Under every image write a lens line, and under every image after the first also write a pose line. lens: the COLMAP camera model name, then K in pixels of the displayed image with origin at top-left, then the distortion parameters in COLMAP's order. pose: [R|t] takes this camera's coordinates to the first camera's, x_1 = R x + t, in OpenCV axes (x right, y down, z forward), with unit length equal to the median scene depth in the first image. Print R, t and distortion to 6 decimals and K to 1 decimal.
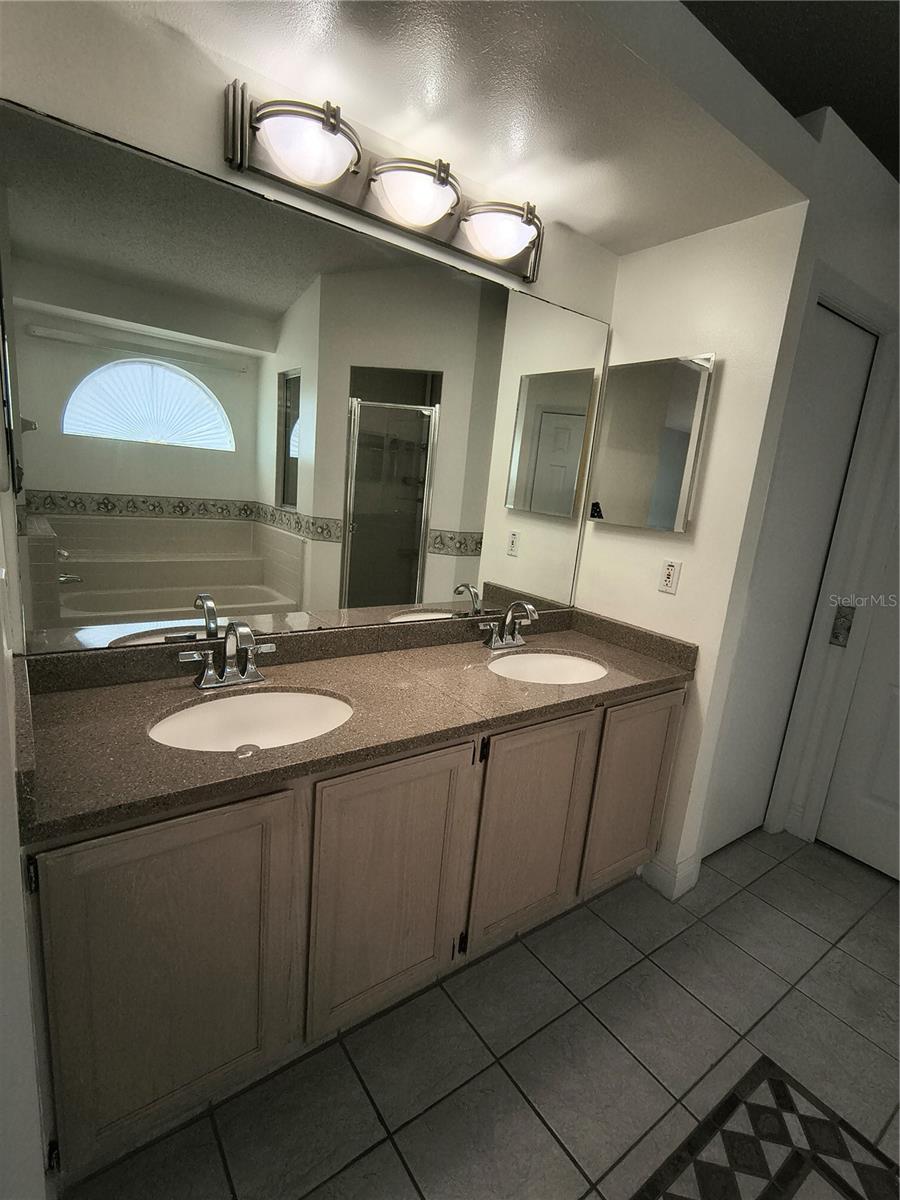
lens RADIAL K [[573.4, 0, 448.8], [0, 573.4, 597.5], [0, 0, 1]] dist [-0.000692, 0.000294]
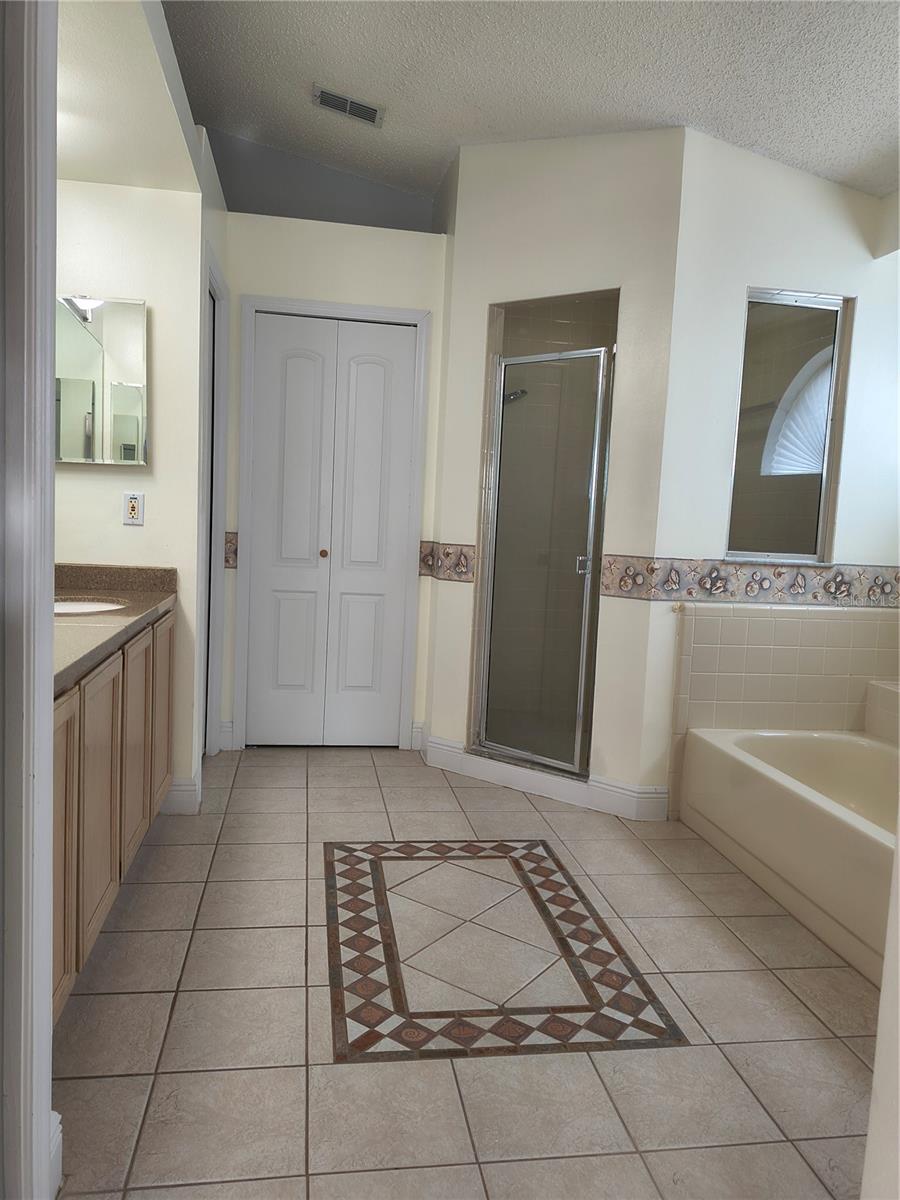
lens RADIAL K [[872.5, 0, 449.8], [0, 872.5, 601.2], [0, 0, 1]] dist [0.005066, 0.000296]
pose [[0.451756, -0.151369, 0.879207, -0.847321], [0.168815, 0.982201, 0.082360, 0.103151], [-0.876024, 0.111217, 0.469268, -0.231251]]
